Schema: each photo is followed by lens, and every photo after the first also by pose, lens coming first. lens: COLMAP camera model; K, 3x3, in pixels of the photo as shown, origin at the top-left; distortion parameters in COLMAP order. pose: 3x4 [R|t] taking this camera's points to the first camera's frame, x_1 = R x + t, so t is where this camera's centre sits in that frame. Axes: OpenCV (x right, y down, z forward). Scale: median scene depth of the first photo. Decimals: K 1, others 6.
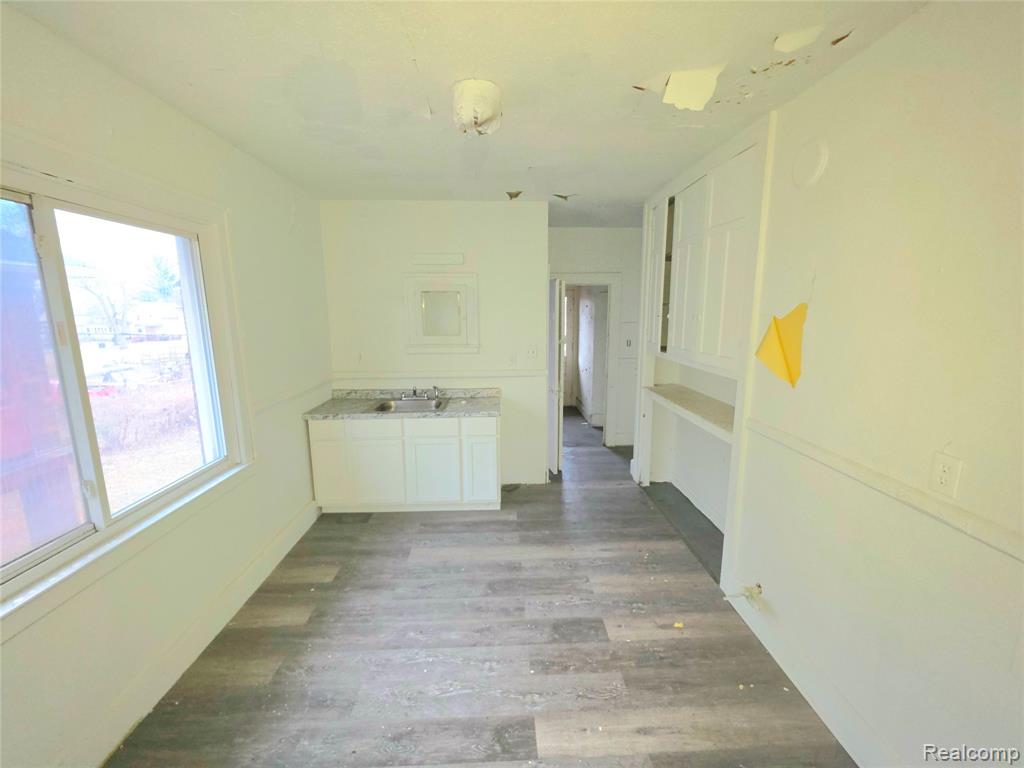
lens RADIAL K [[408.7, 0, 518.8], [0, 408.7, 383.7], [0, 0, 1]] dist [0.007625, 0.000135]
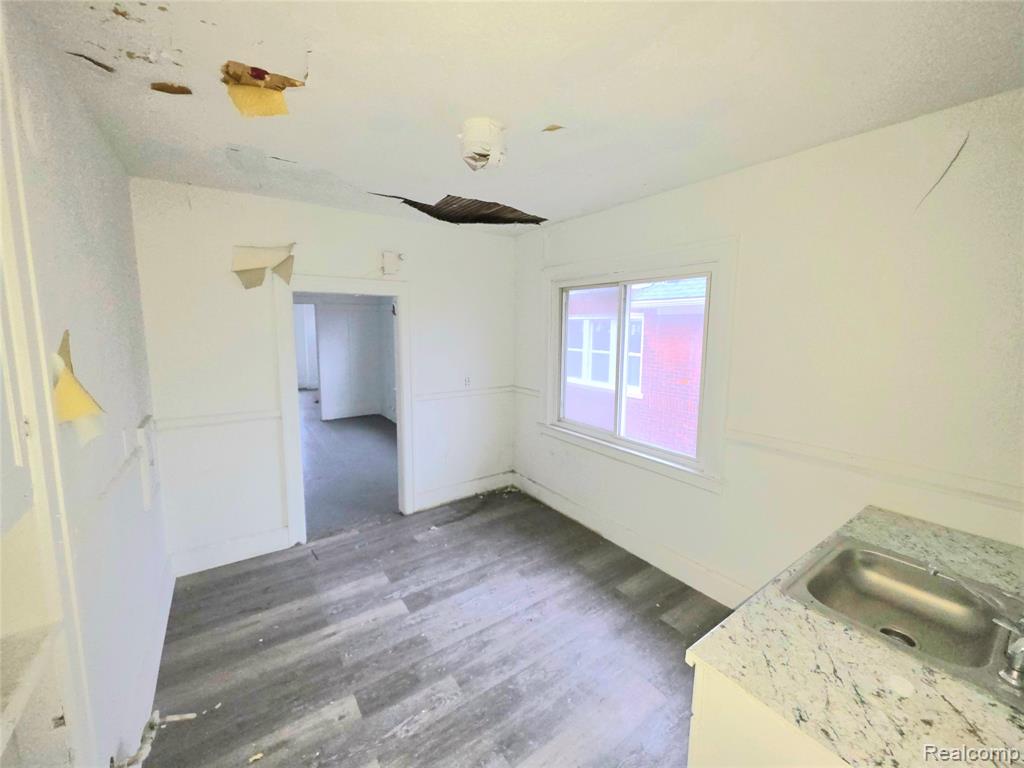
lens RADIAL K [[408.7, 0, 516.9], [0, 408.7, 379.0], [0, 0, 1]] dist [0.007625, 0.000135]
pose [[-0.840093, 0.069581, -0.537962, 0.362694], [-0.098074, 0.955912, 0.276794, -0.341966], [0.533503, 0.285292, -0.796230, 1.734128]]
